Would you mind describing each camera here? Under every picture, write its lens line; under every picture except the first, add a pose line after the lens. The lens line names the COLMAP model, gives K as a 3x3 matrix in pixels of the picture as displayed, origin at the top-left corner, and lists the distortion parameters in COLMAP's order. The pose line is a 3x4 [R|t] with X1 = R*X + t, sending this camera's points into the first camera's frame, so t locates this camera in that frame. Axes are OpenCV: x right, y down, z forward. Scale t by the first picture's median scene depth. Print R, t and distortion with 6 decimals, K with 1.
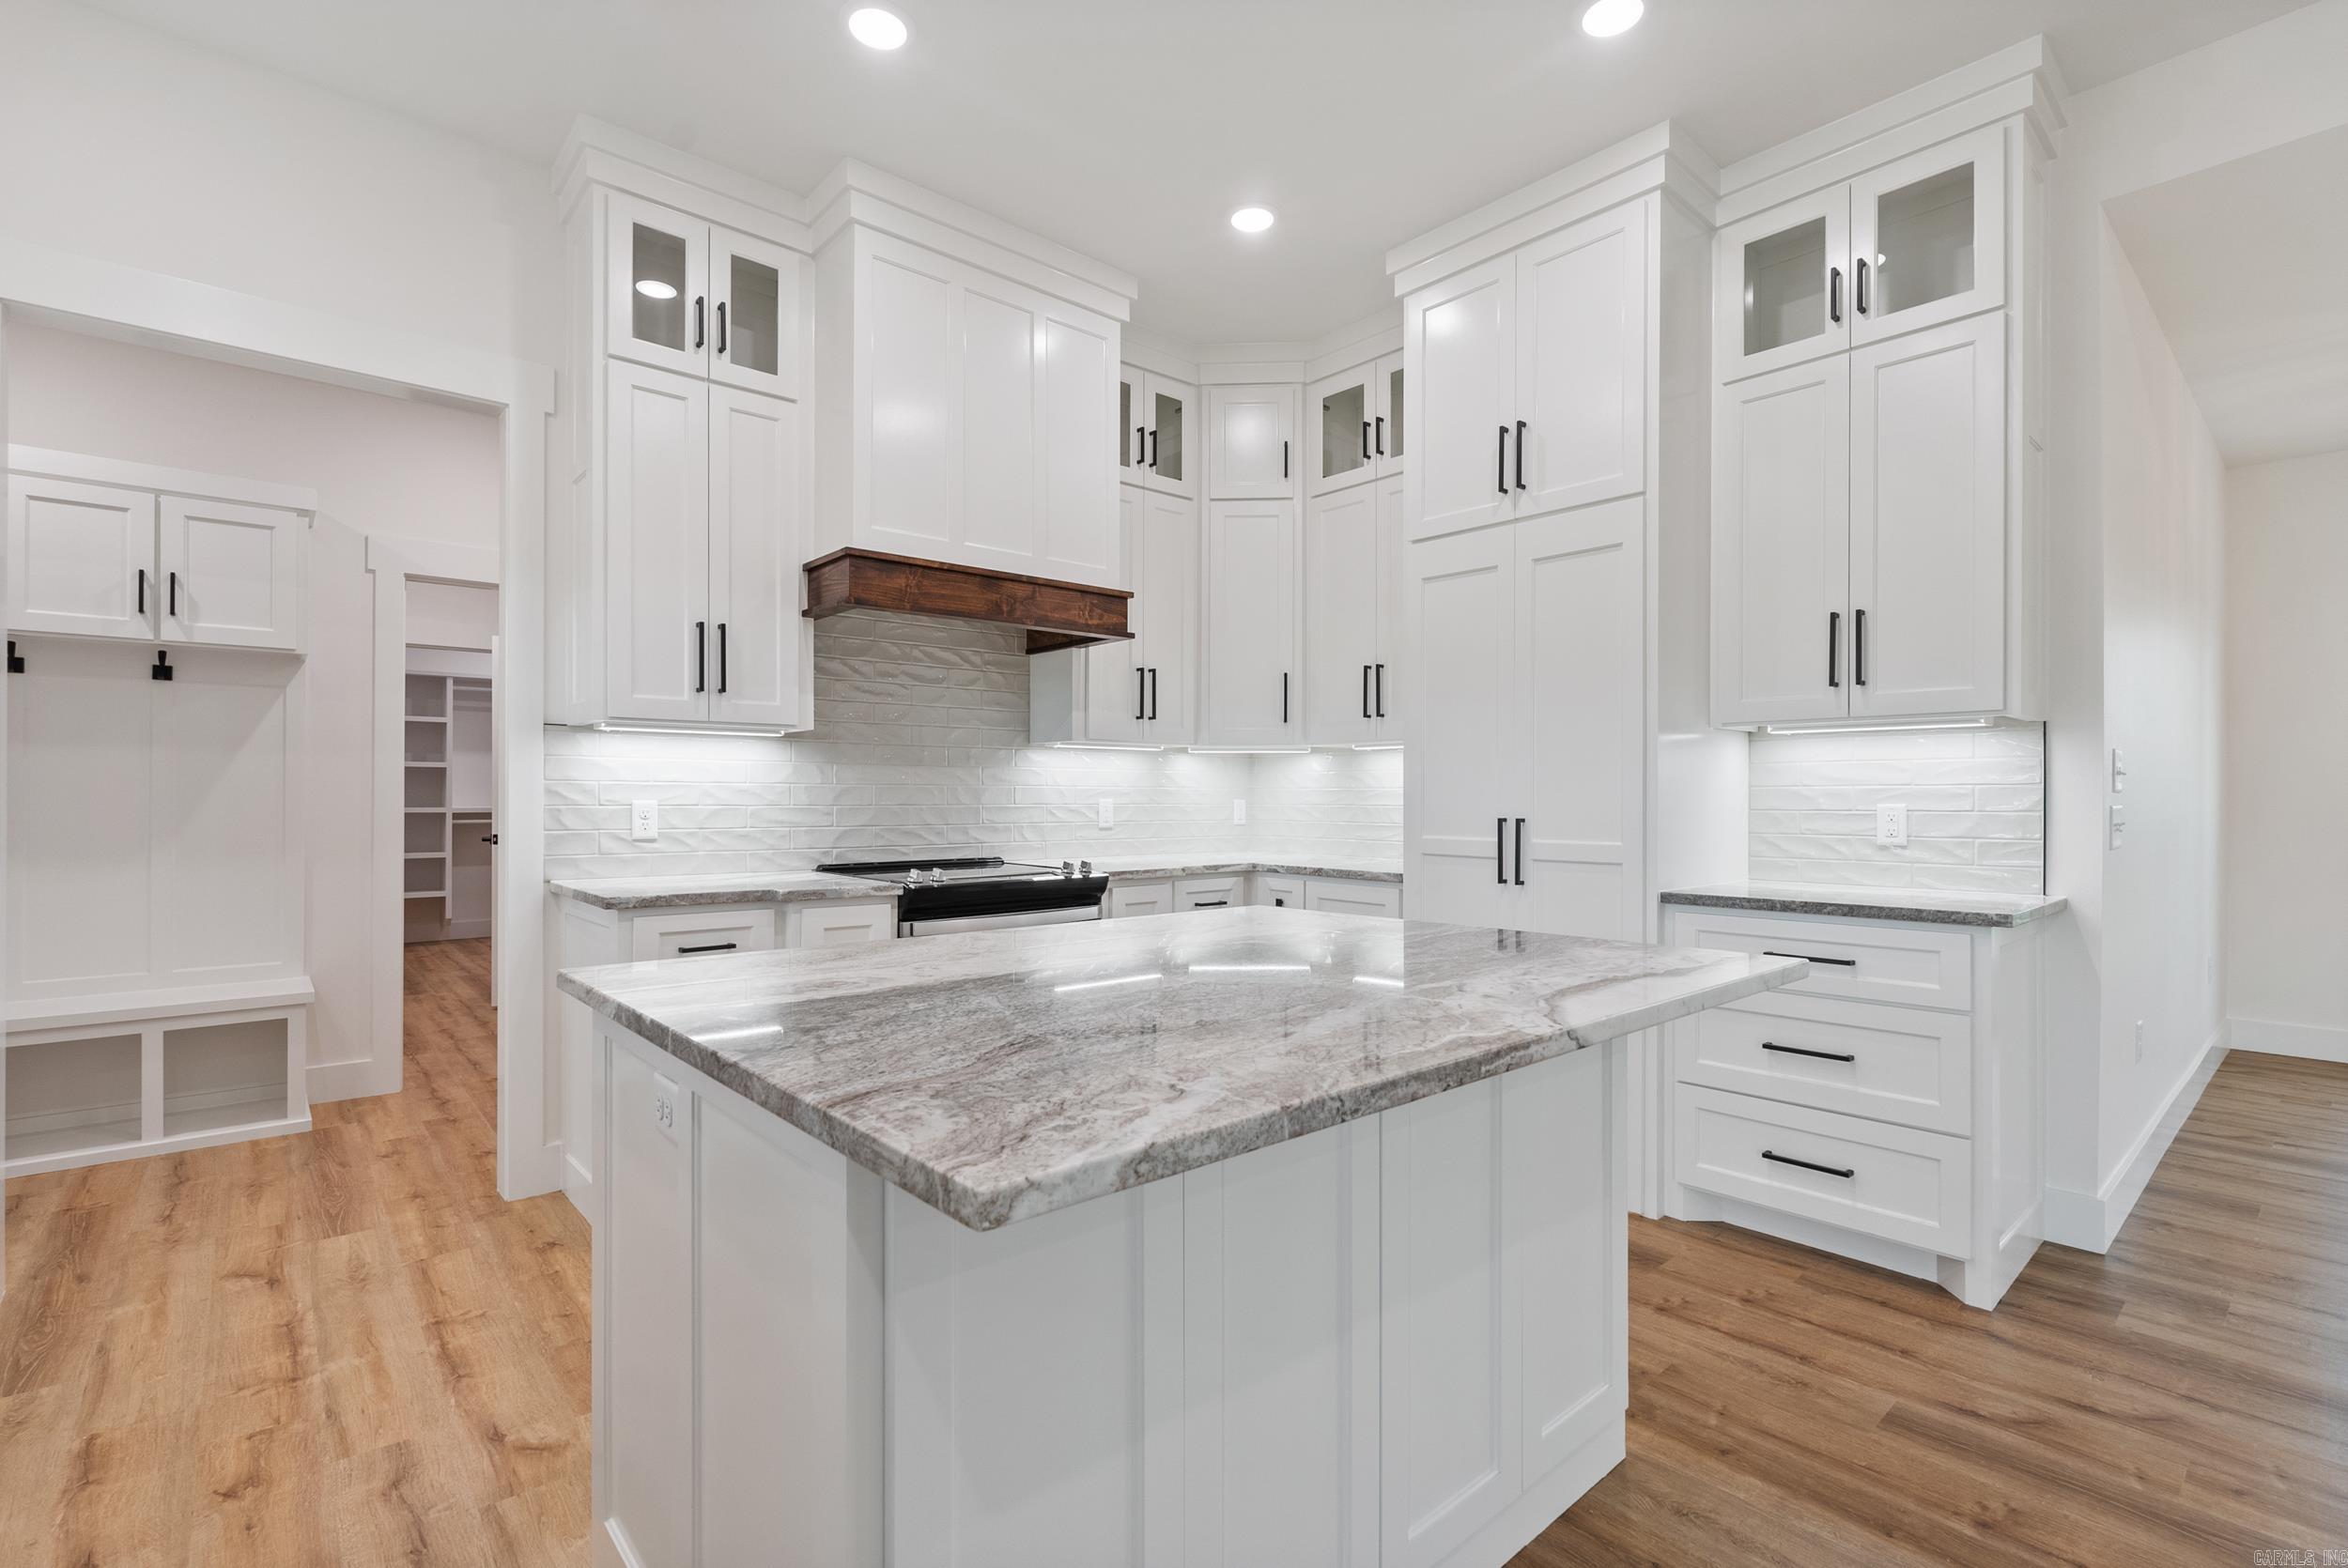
lens RADIAL K [[1056.1, 0, 1170.6], [0, 1056.1, 798.7], [0, 0, 1]] dist [-0.005180, -0.000130]
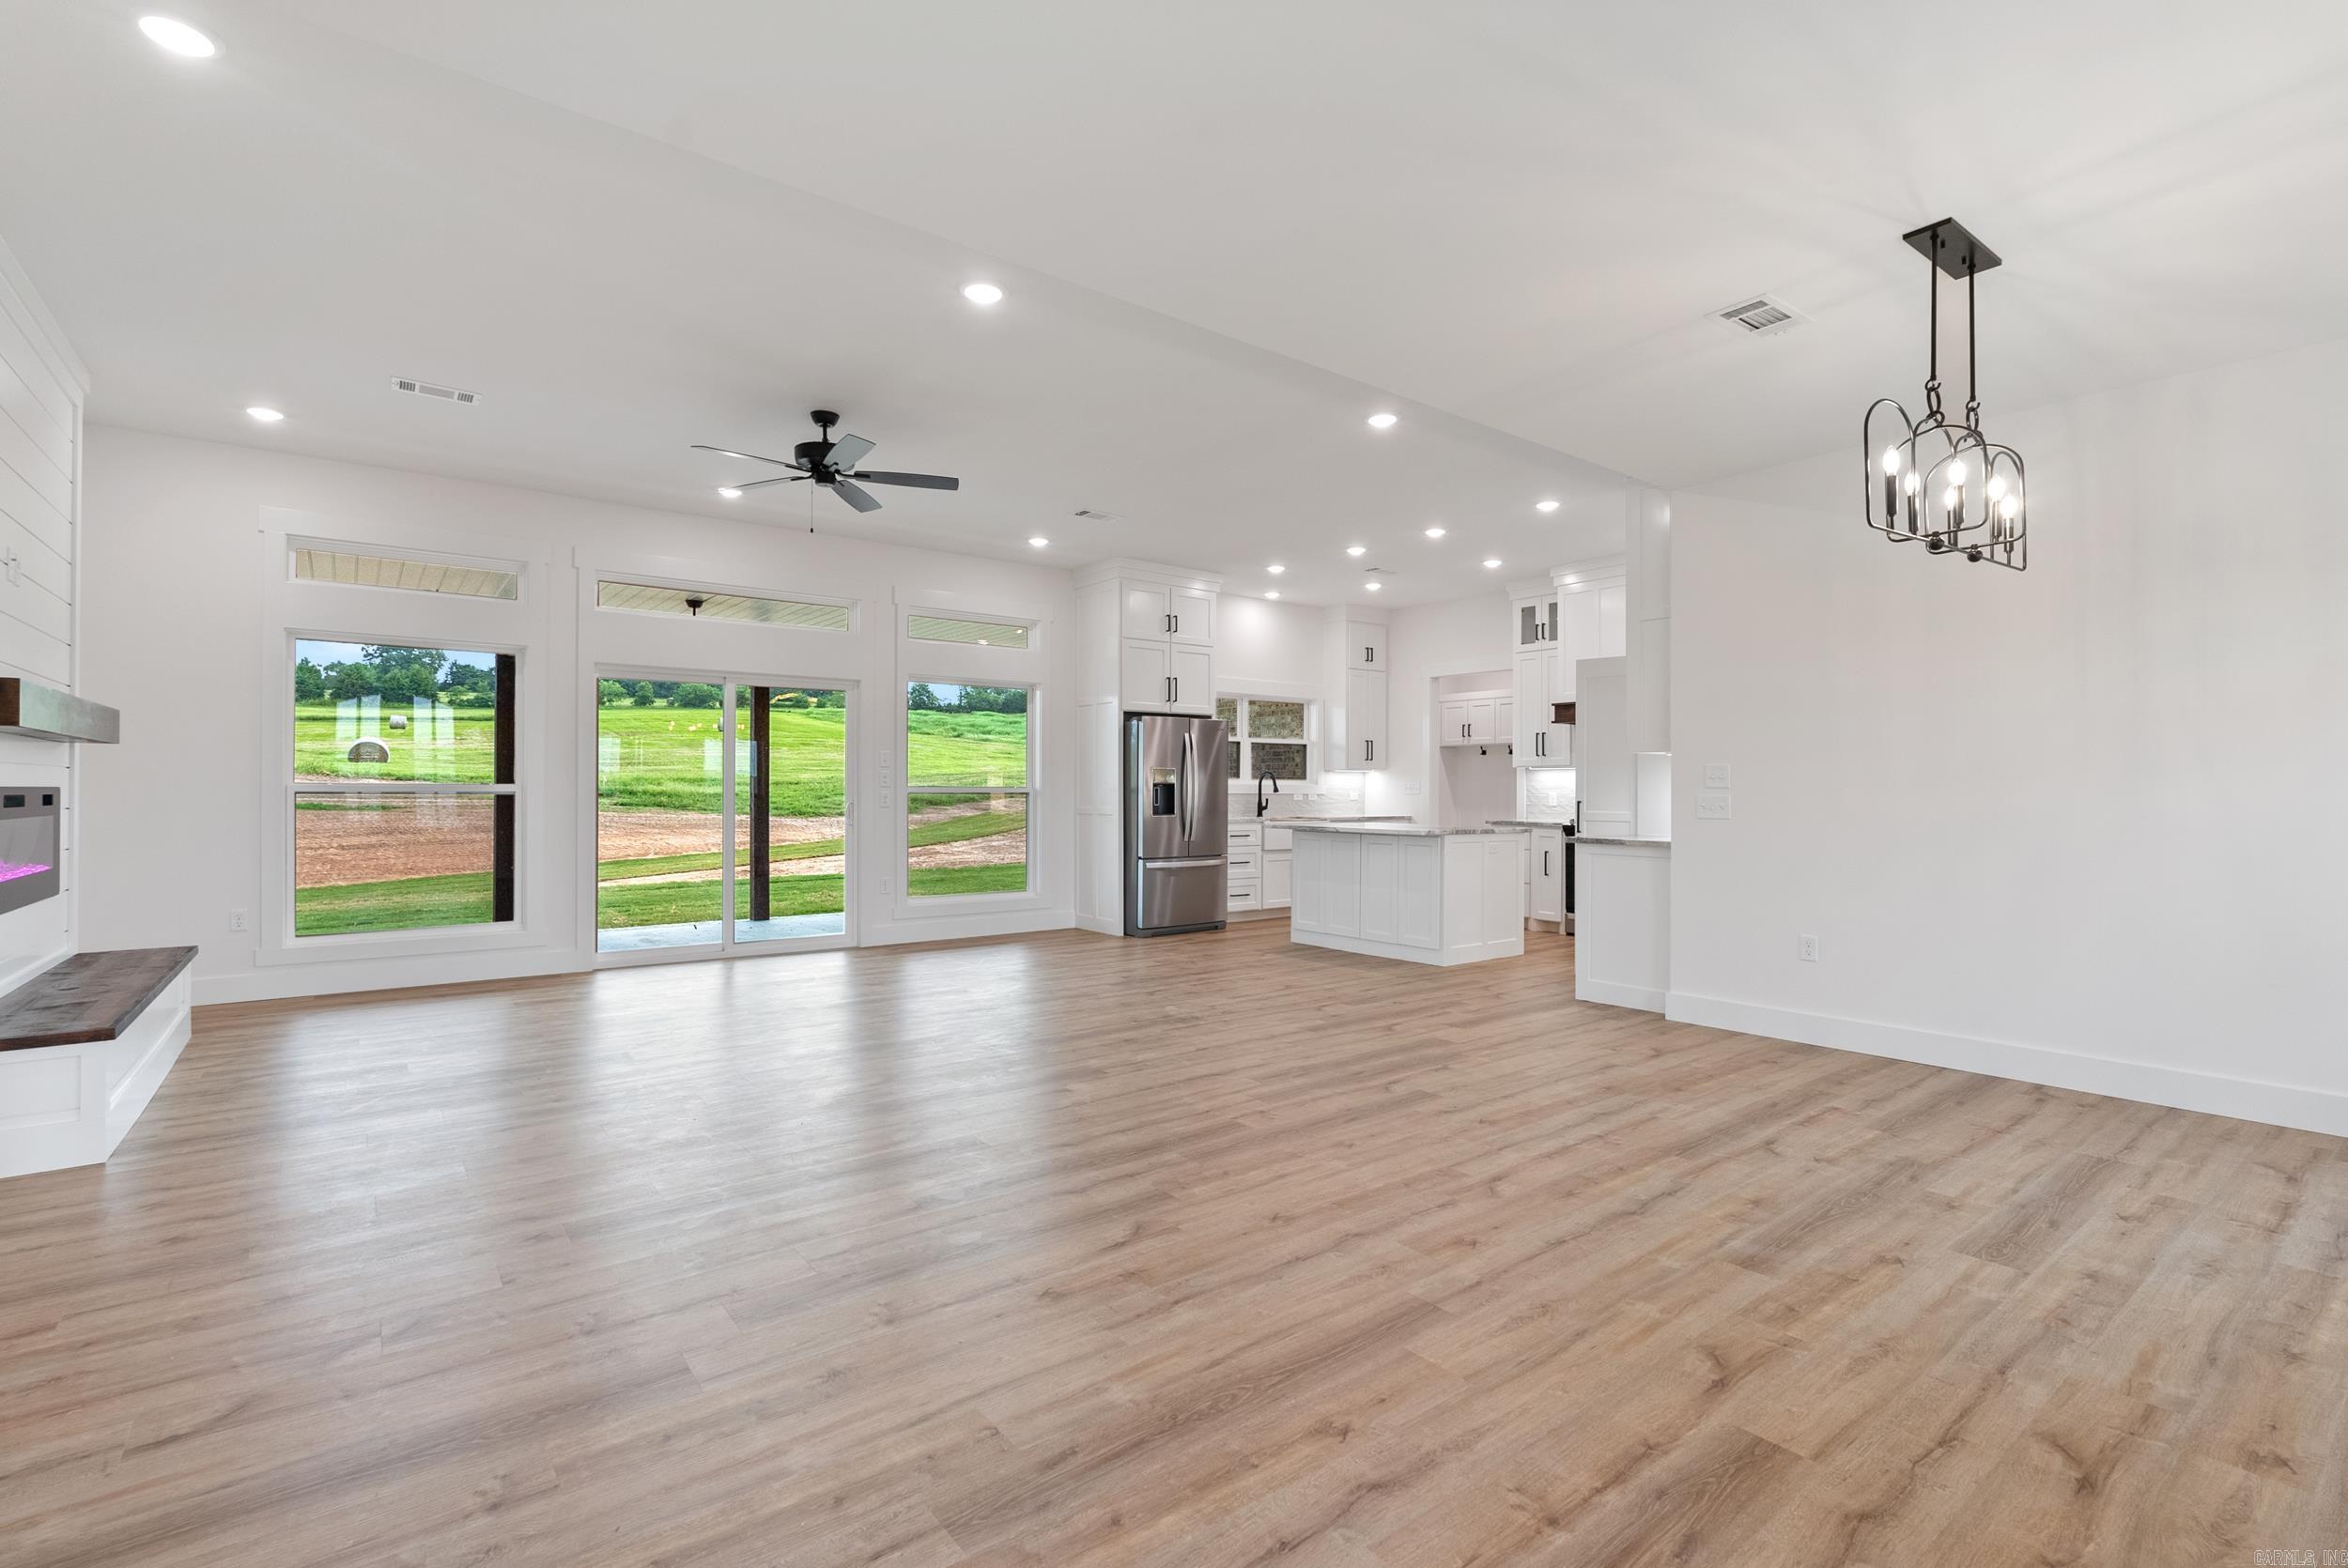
lens RADIAL K [[1039.1, 0, 1142.0], [0, 1039.1, 790.8], [0, 0, 1]] dist [-0.001764, -0.000683]
pose [[-0.096713, -0.002057, -0.995310, 2.461870], [-0.006288, 0.999979, -0.001456, 0.005463], [0.995292, 0.006118, -0.096724, 0.169666]]
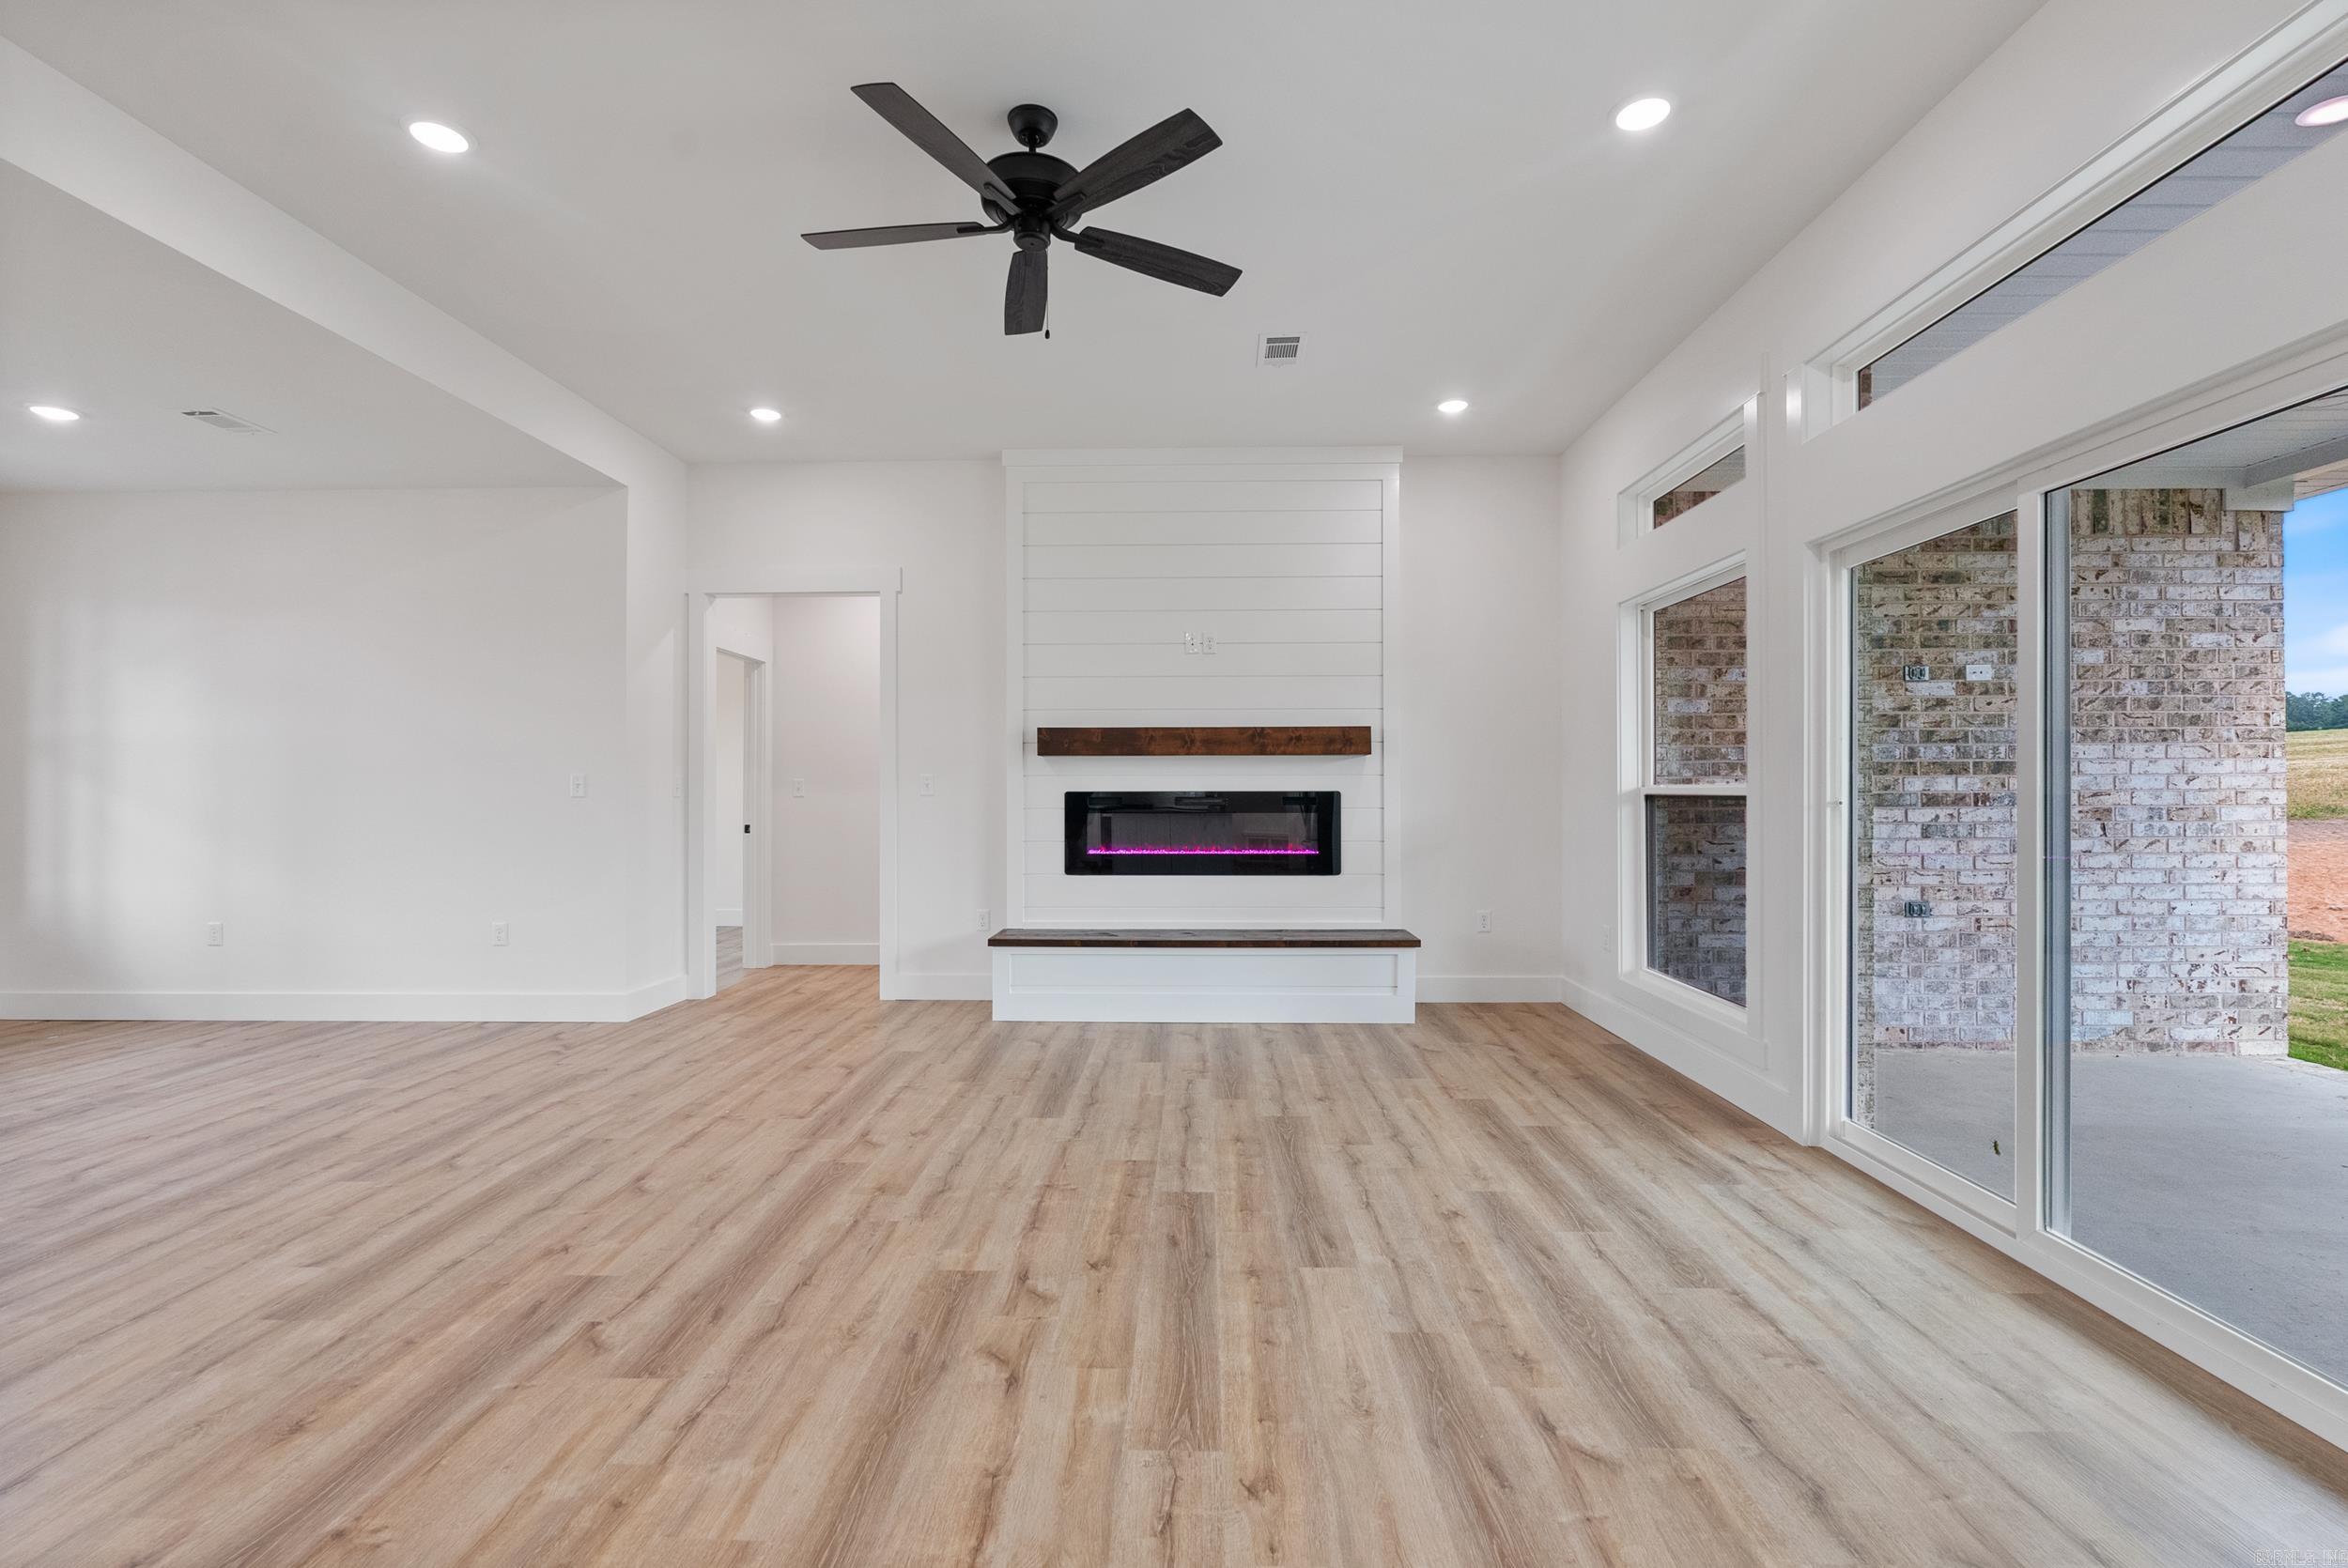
lens RADIAL K [[1036.8, 0, 1186.7], [0, 1036.8, 776.2], [0, 0, 1]] dist [-0.008340, 0.000441]
pose [[-0.741024, 0.009074, 0.671418, 0.188295], [0.001161, 0.999925, -0.012232, 0.000840], [-0.671478, -0.008285, -0.740978, 0.099791]]
